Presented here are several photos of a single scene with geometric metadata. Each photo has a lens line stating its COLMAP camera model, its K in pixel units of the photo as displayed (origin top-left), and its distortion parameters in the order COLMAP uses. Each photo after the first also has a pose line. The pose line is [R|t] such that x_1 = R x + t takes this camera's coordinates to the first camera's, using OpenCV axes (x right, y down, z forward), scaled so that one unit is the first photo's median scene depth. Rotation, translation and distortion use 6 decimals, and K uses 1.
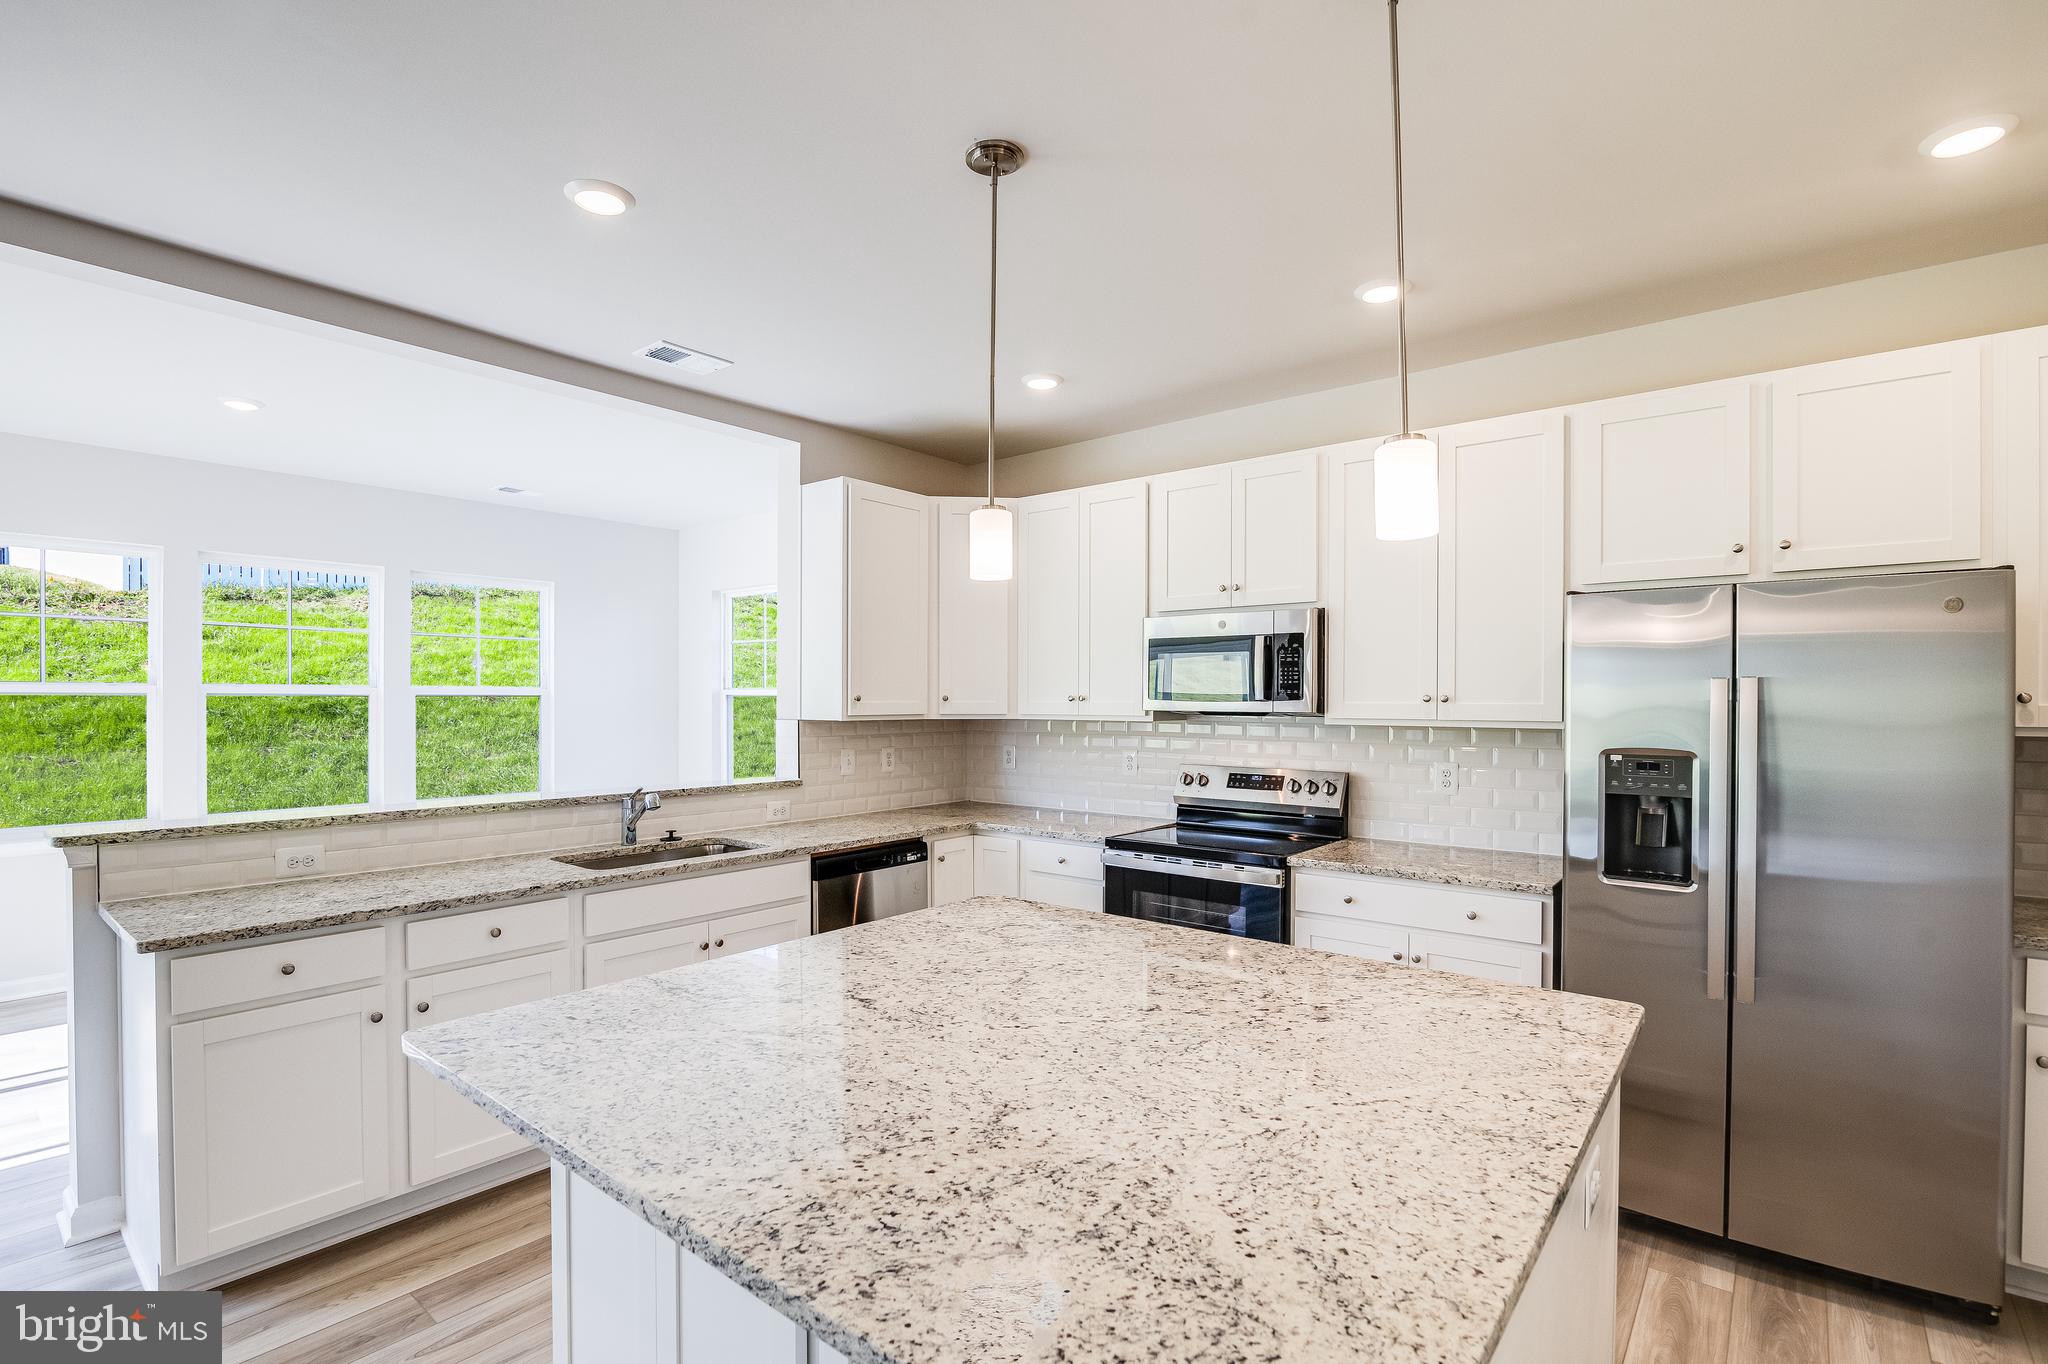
lens RADIAL K [[936.9, 0, 998.3], [0, 936.9, 708.0], [0, 0, 1]] dist [-0.006752, -0.001398]
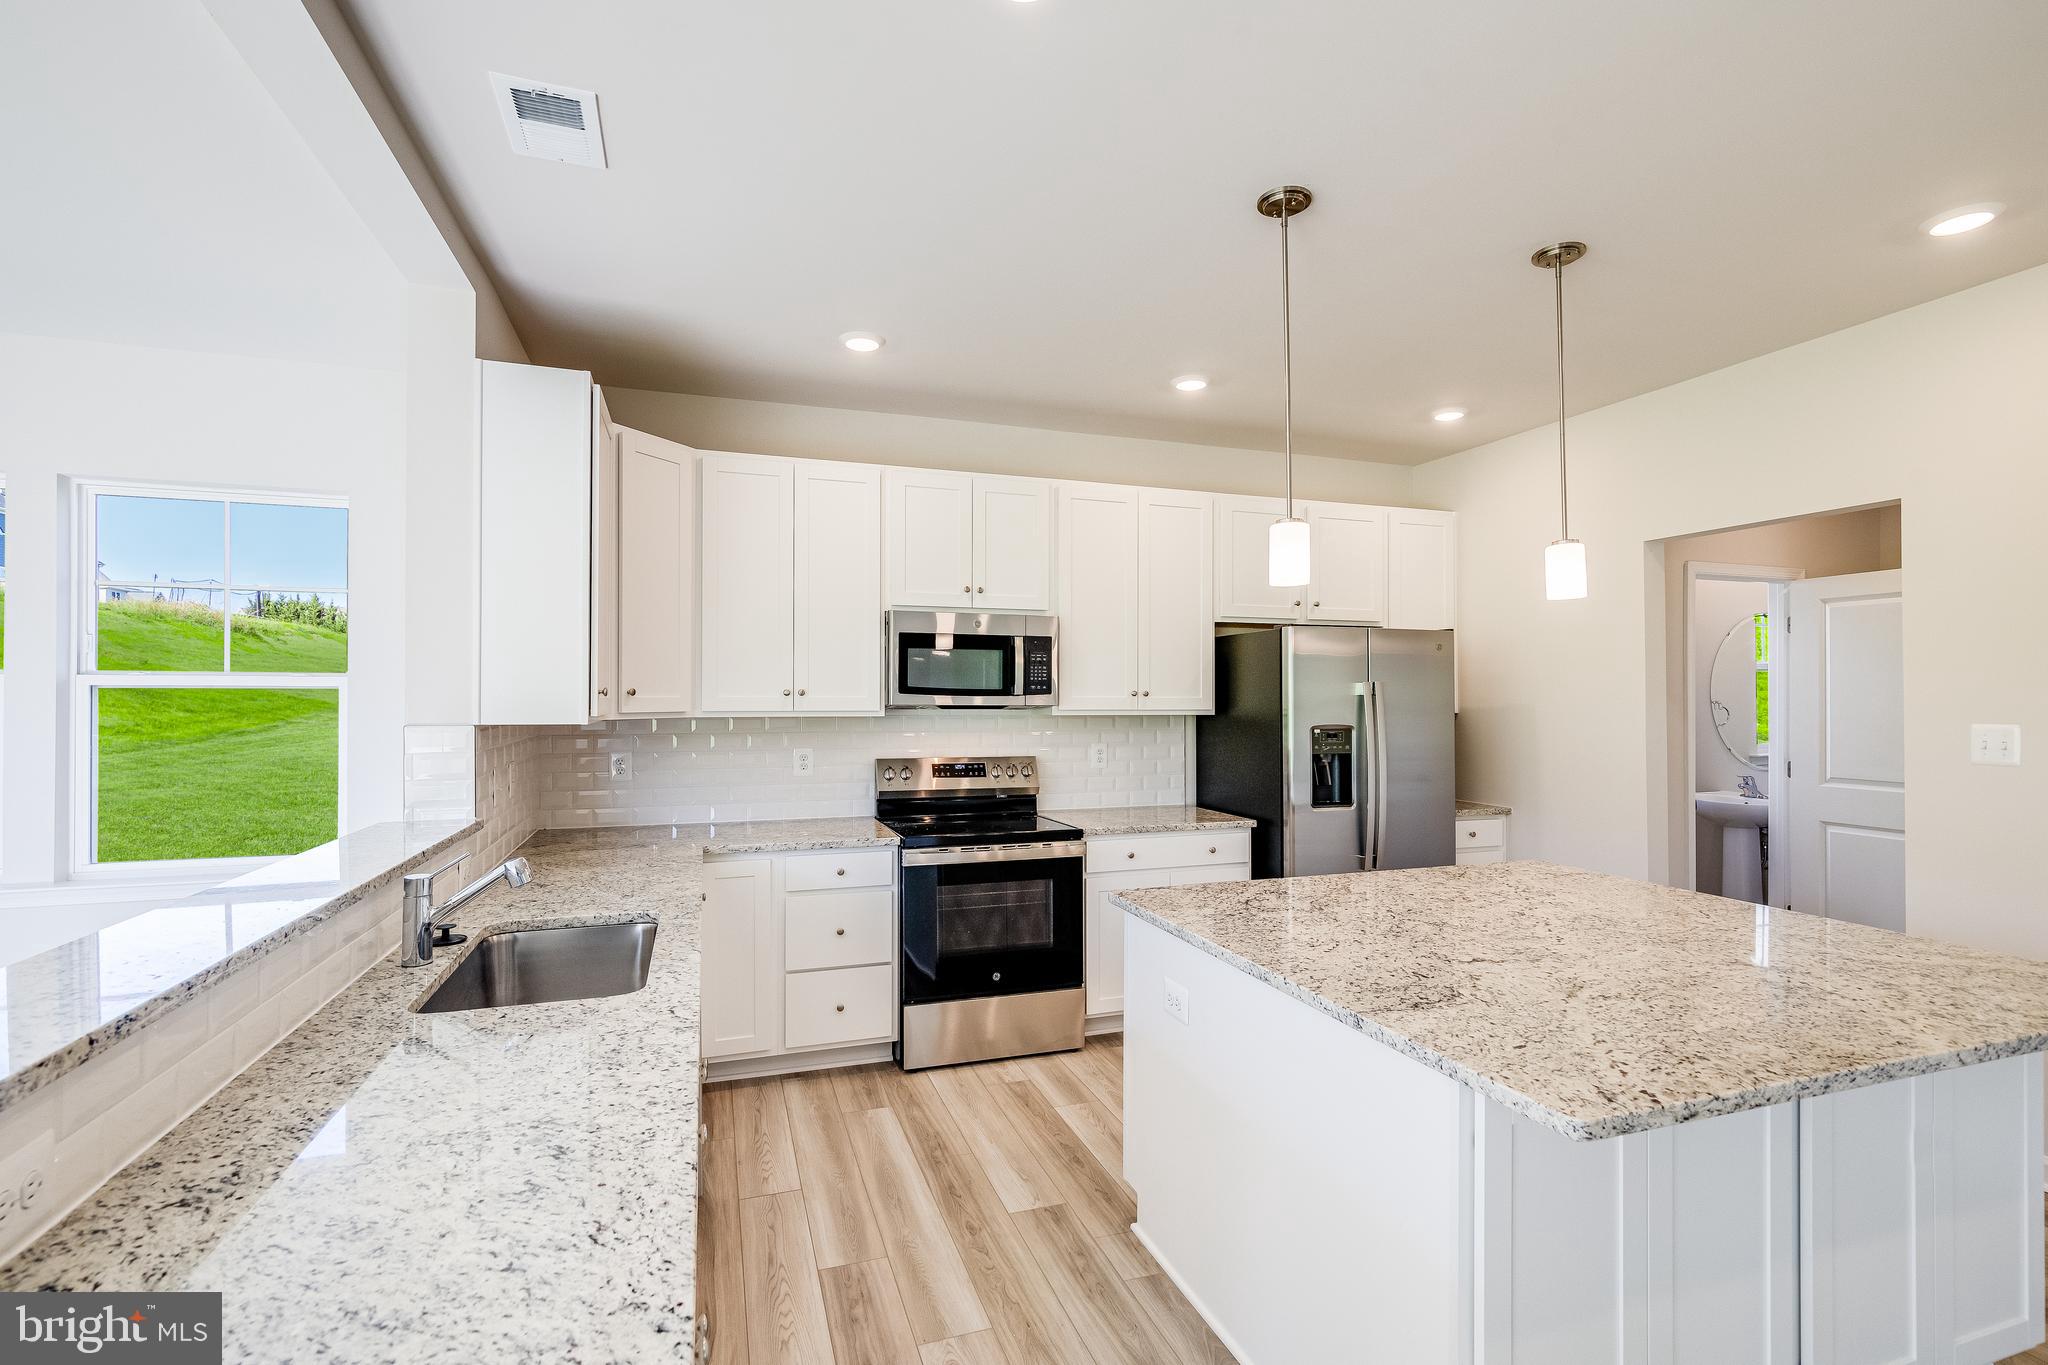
lens RADIAL K [[936.9, 0, 1006.7], [0, 936.9, 688.0], [0, 0, 1]] dist [-0.006752, -0.001398]
pose [[0.519843, 0.009247, 0.854212, -0.905967], [0.004973, 0.999892, -0.013850, -0.000399], [-0.854247, 0.011448, 0.519741, 0.584507]]
